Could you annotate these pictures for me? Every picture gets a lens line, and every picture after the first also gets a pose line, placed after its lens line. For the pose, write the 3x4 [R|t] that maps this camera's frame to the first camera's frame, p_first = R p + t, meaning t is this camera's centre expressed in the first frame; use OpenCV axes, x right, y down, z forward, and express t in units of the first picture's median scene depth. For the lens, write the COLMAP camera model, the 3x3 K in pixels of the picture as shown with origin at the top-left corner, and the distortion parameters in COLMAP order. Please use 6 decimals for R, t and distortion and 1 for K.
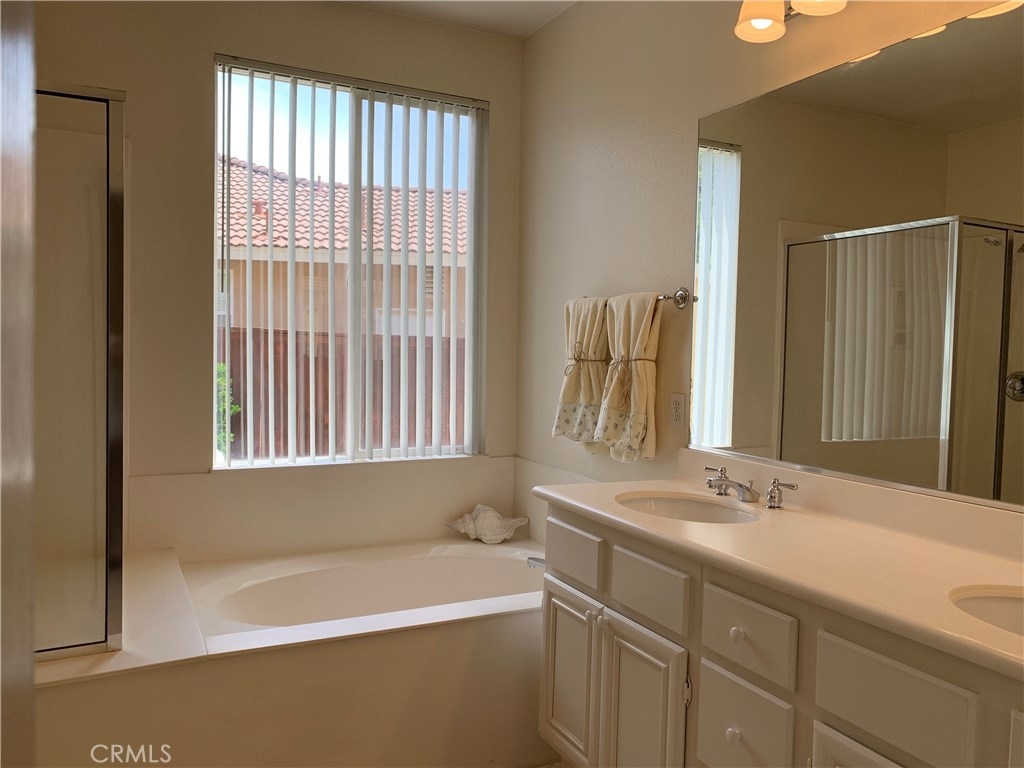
lens RADIAL K [[770.9, 0, 511.7], [0, 770.9, 382.9], [0, 0, 1]] dist [-0.007759, -0.003210]
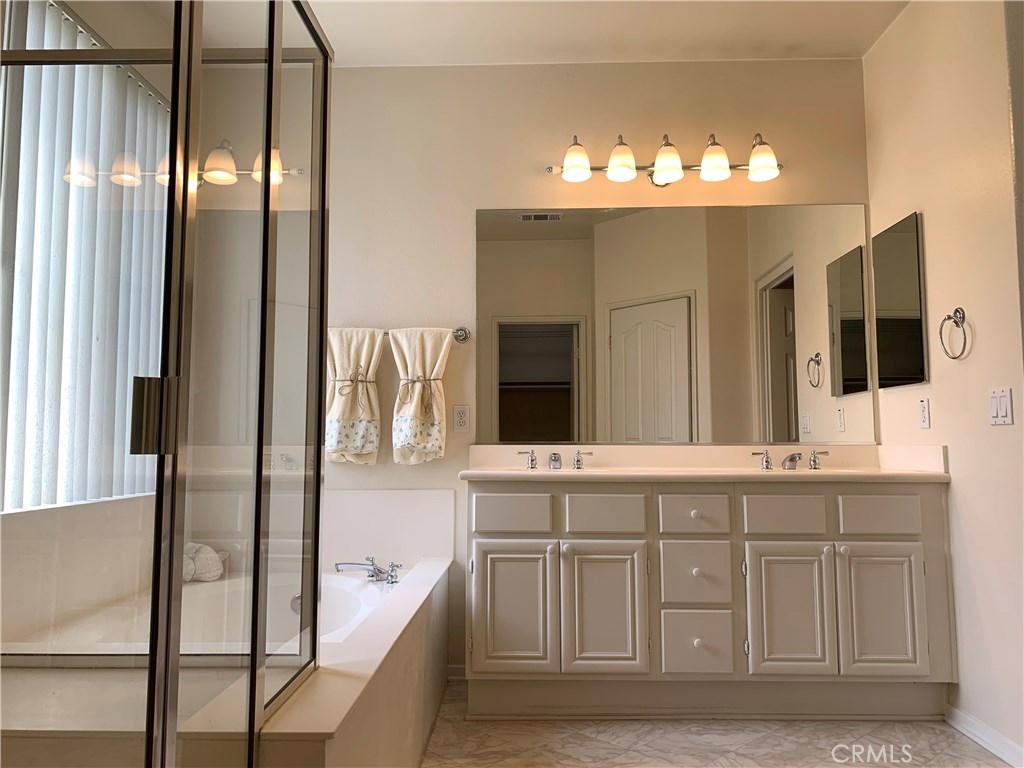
lens RADIAL K [[770.9, 0, 512.2], [0, 770.9, 383.7], [0, 0, 1]] dist [-0.007759, -0.003210]
pose [[0.471922, 0.056902, 0.879802, -0.810433], [0.050666, 0.994516, -0.091498, 0.090024], [-0.880184, 0.087755, 0.466450, 0.274510]]
